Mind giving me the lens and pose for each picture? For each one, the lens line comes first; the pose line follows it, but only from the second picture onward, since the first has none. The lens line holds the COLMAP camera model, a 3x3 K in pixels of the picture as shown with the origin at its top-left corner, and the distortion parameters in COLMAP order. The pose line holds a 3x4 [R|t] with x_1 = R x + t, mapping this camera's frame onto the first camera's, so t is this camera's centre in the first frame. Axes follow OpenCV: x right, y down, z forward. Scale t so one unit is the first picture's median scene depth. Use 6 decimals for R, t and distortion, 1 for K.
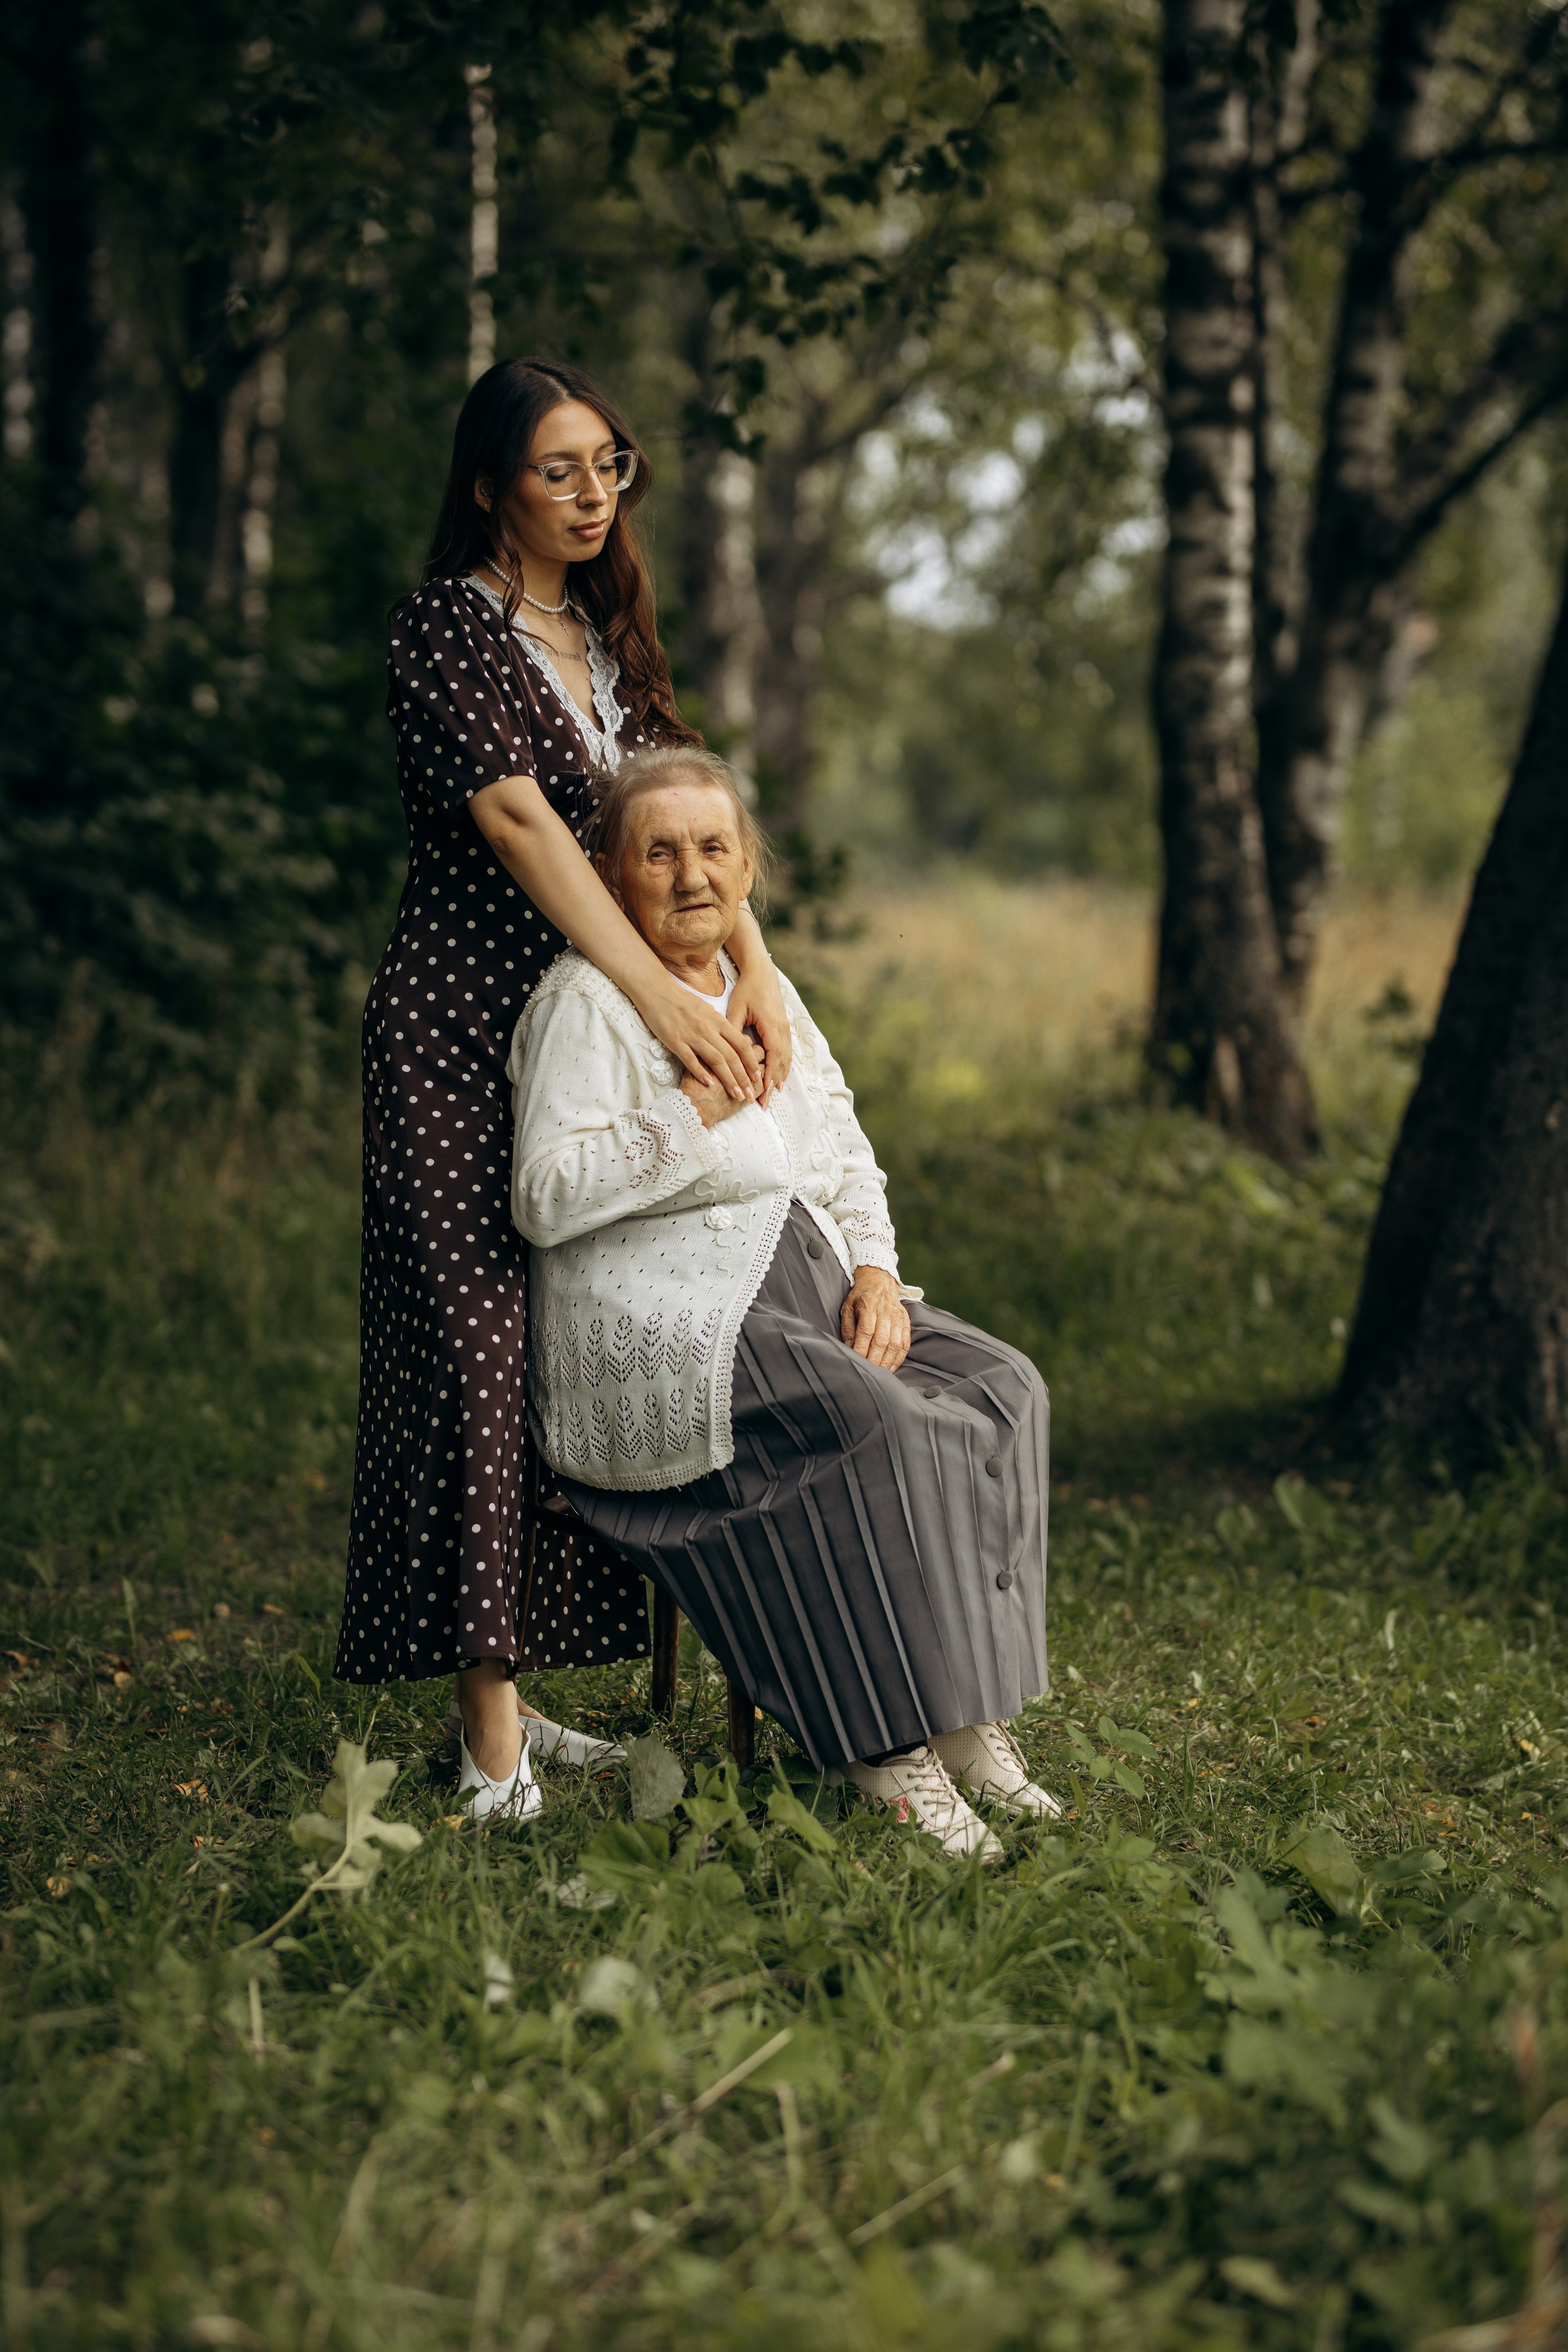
lens RADIAL K [[5615.8, 0, 784.0], [0, 5615.8, 1176.0], [0, 0, 1]] dist [0.011491, -0.632662]
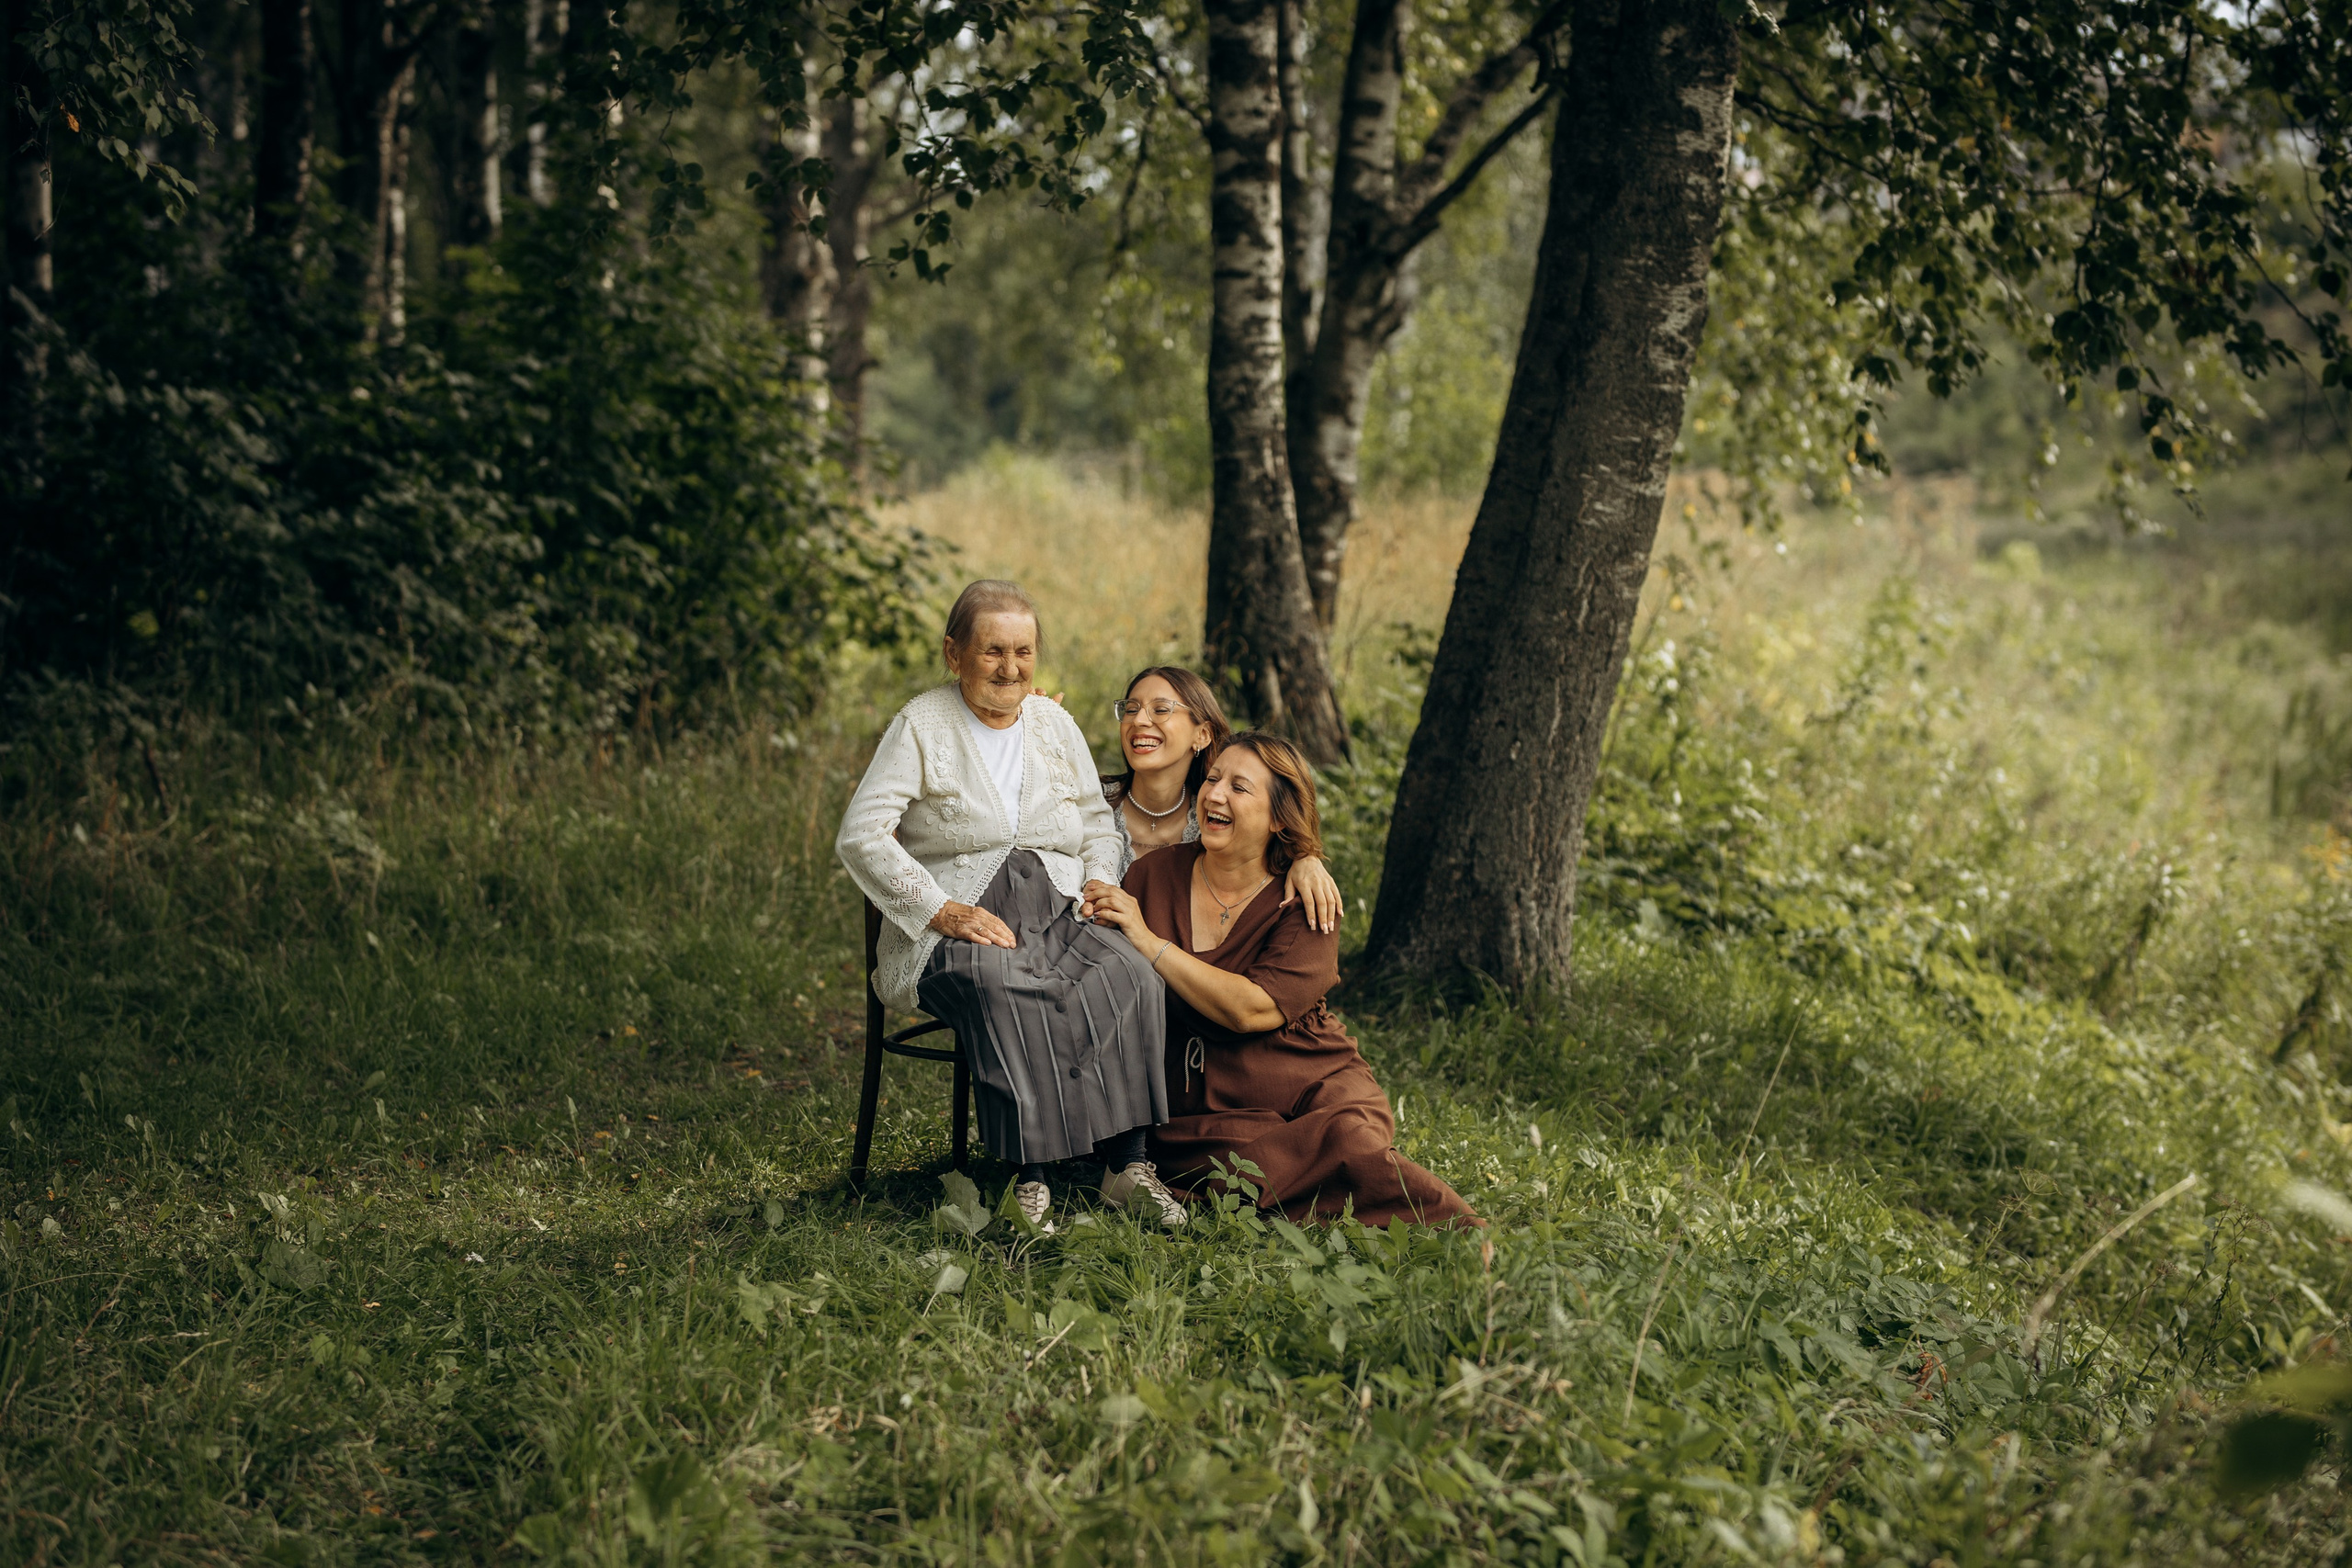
lens RADIAL K [[5615.3, 0, 1176.0], [0, 5615.3, 784.0], [0, 0, 1]] dist [0.011491, -0.632662]
pose [[0.997657, -0.023235, 0.064353, -0.029956], [0.022586, 0.999687, 0.010794, -0.015094], [-0.064584, -0.009316, 0.997869, -0.309974]]
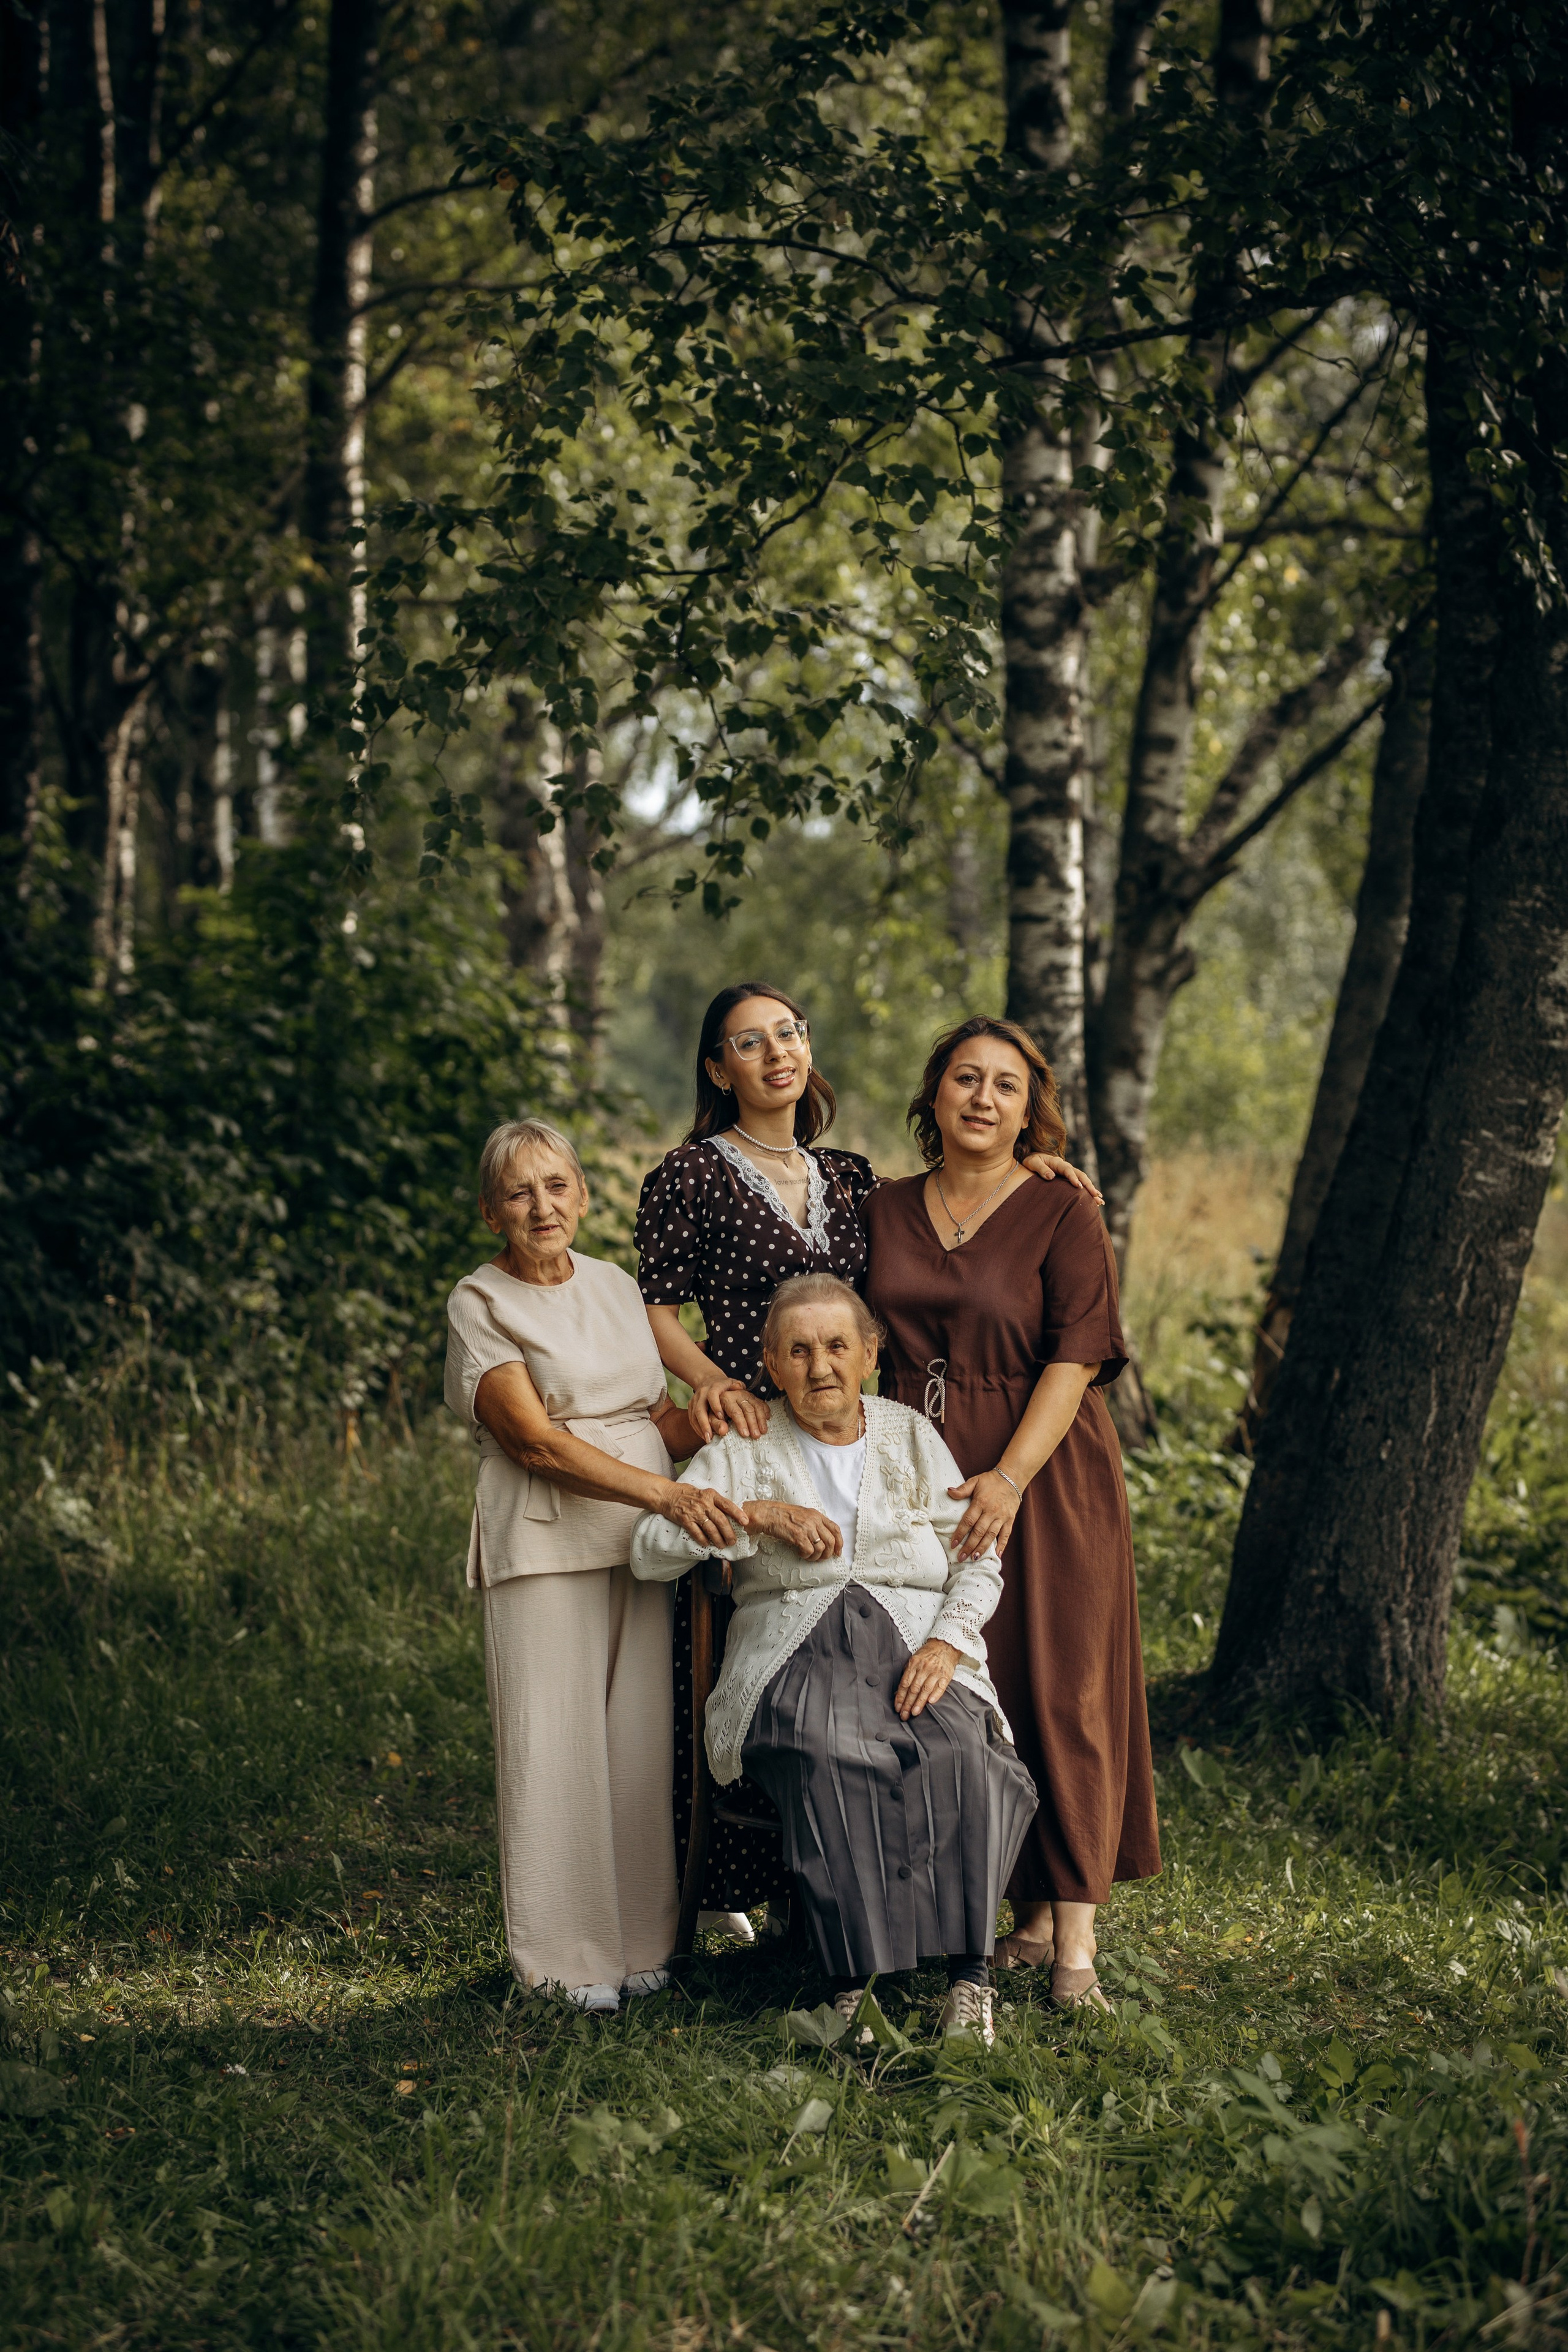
lens RADIAL K [[5615.8, 0, 784.0], [0, 5615.8, 1176.0], [0, 0, 1]] dist [0.011491, -0.632662]
pose [[0.998759, -0.017420, 0.046661, -0.042700], [0.019066, 0.999203, -0.035069, -0.023469], [-0.046013, 0.035915, 0.998295, -0.195680]]
